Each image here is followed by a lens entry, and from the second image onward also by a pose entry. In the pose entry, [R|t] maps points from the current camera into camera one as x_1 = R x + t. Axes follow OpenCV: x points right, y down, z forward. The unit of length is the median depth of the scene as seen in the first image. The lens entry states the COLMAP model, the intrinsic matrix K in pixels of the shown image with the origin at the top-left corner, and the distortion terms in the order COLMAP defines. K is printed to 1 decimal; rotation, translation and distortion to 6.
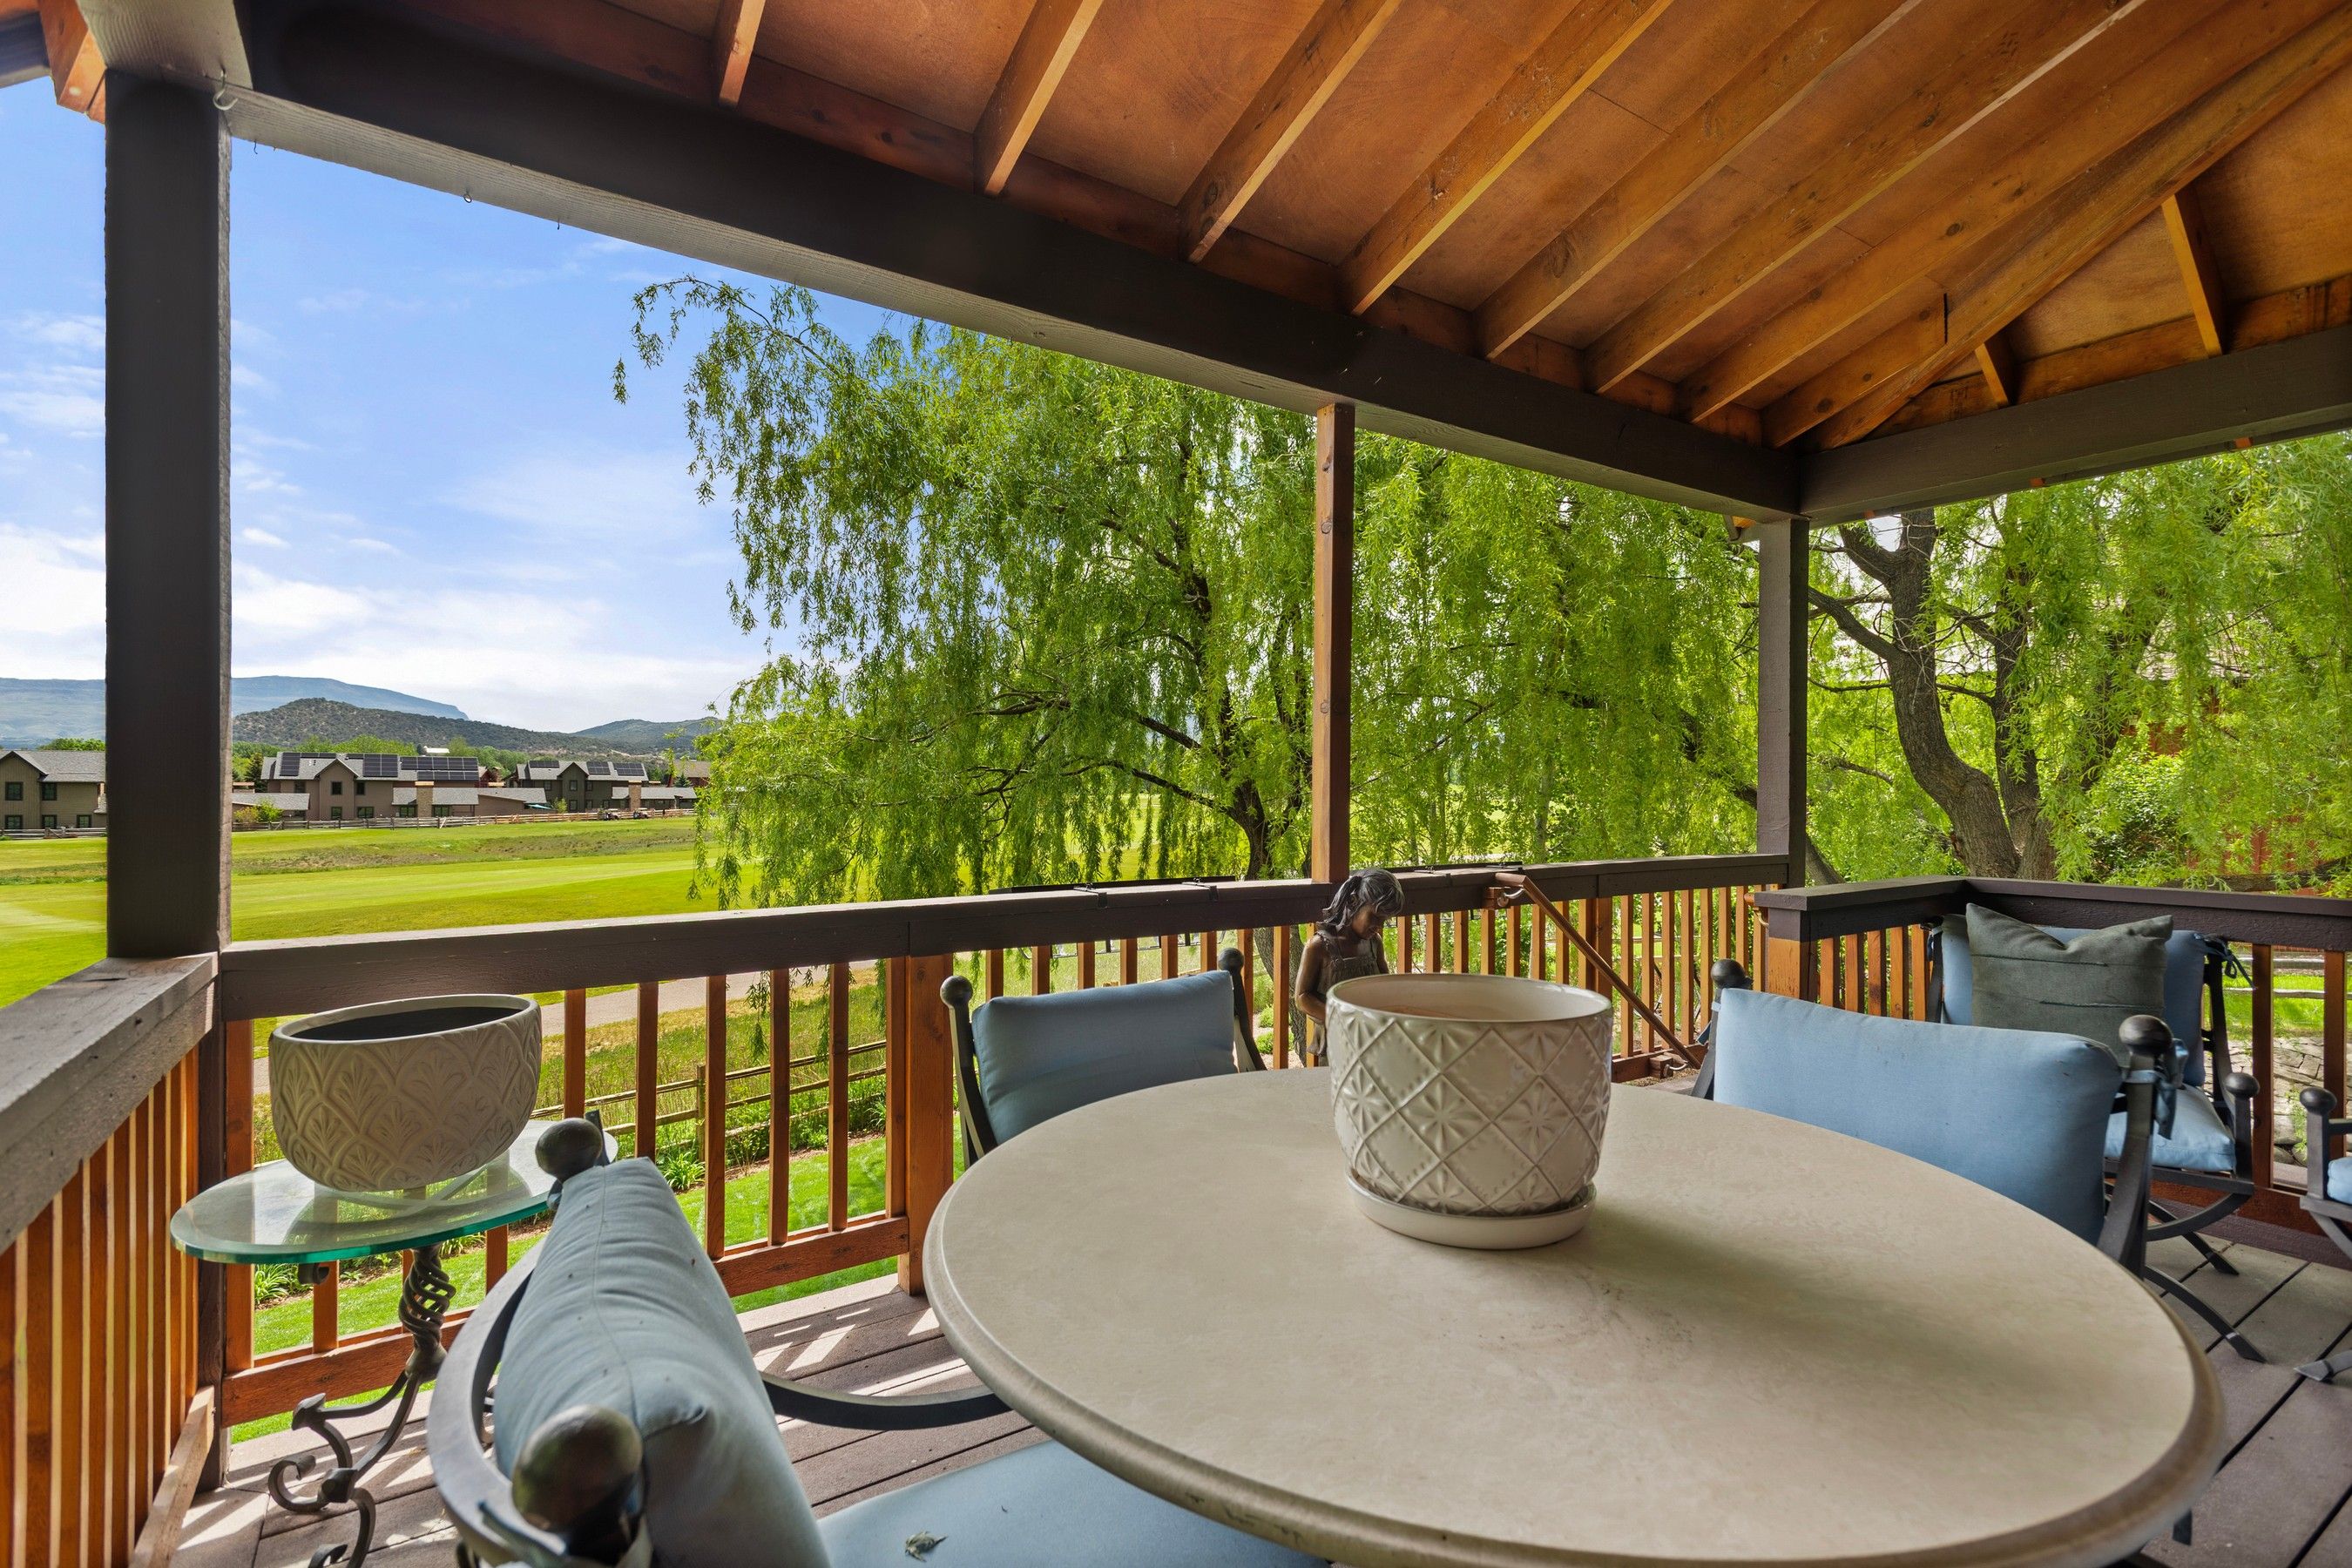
lens RADIAL K [[1133.1, 0, 1154.3], [0, 1133.1, 780.7], [0, 0, 1]] dist [0.005462, -0.002869]
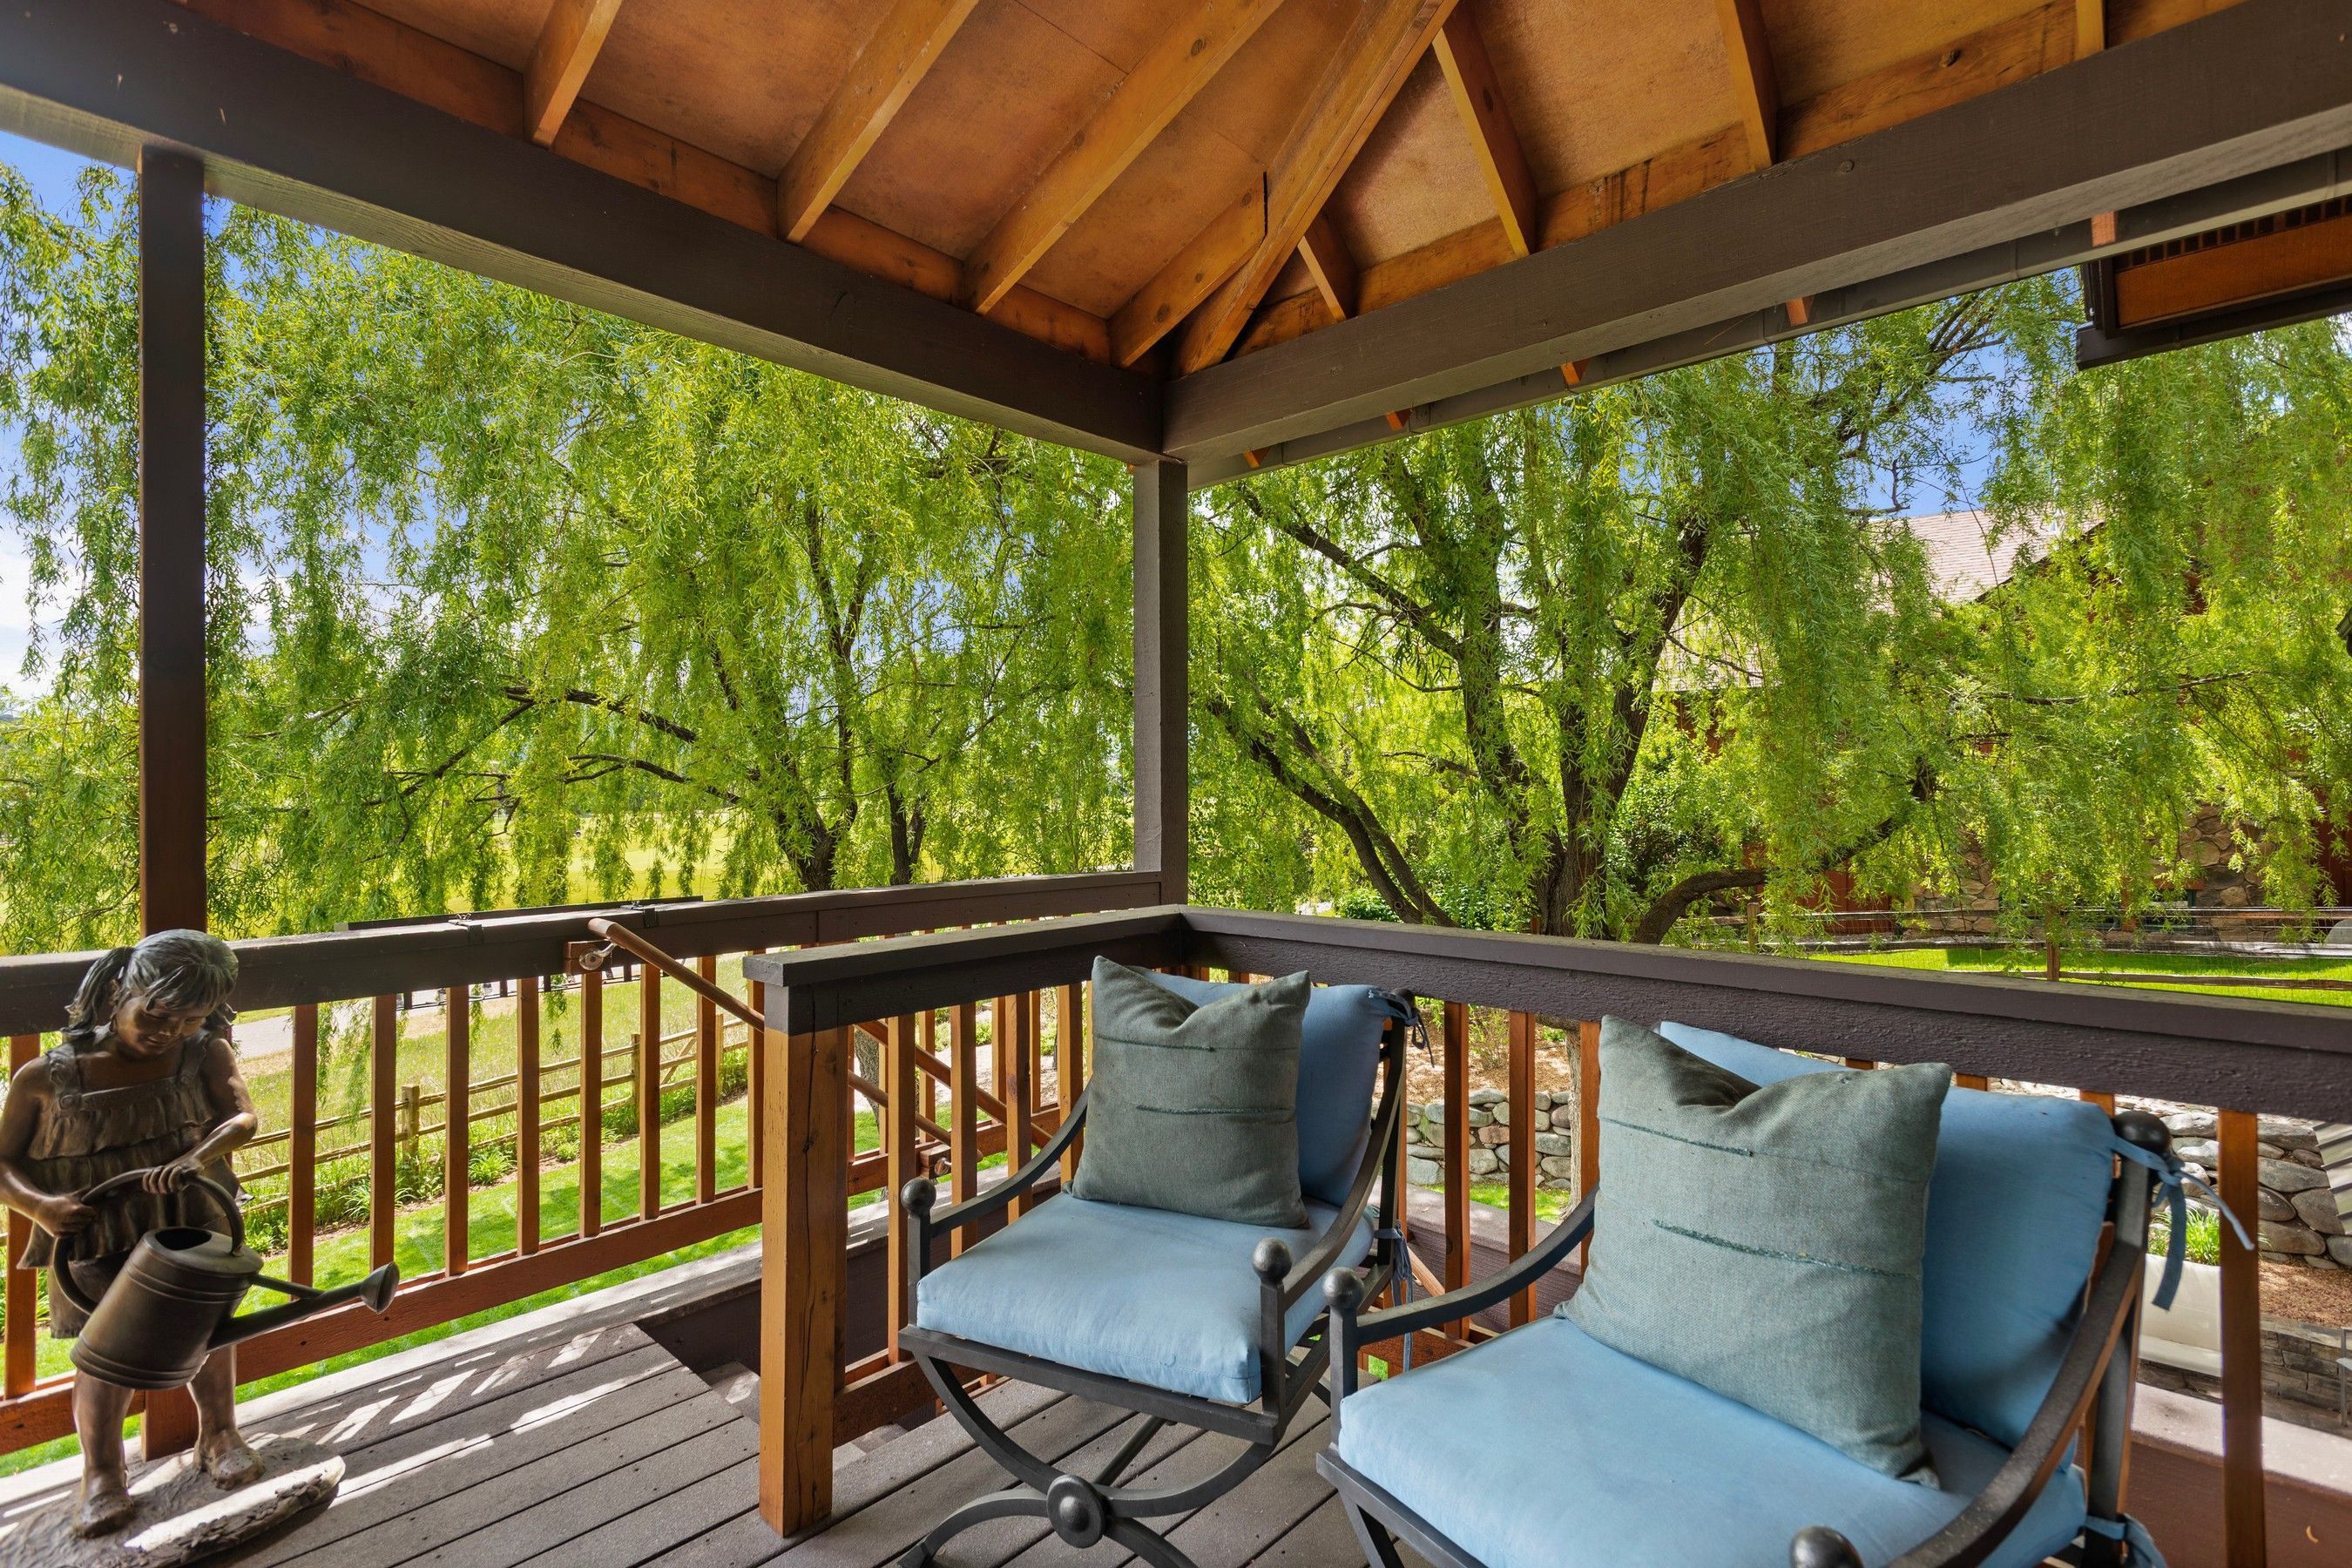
lens RADIAL K [[1133.1, 0, 1175.1], [0, 1133.1, 780.4], [0, 0, 1]] dist [0.005462, -0.002869]
pose [[0.968881, -0.006677, 0.247436, 0.438767], [0.007761, 0.999964, -0.003405, 0.004098], [-0.247404, 0.005220, 0.968898, 0.242773]]
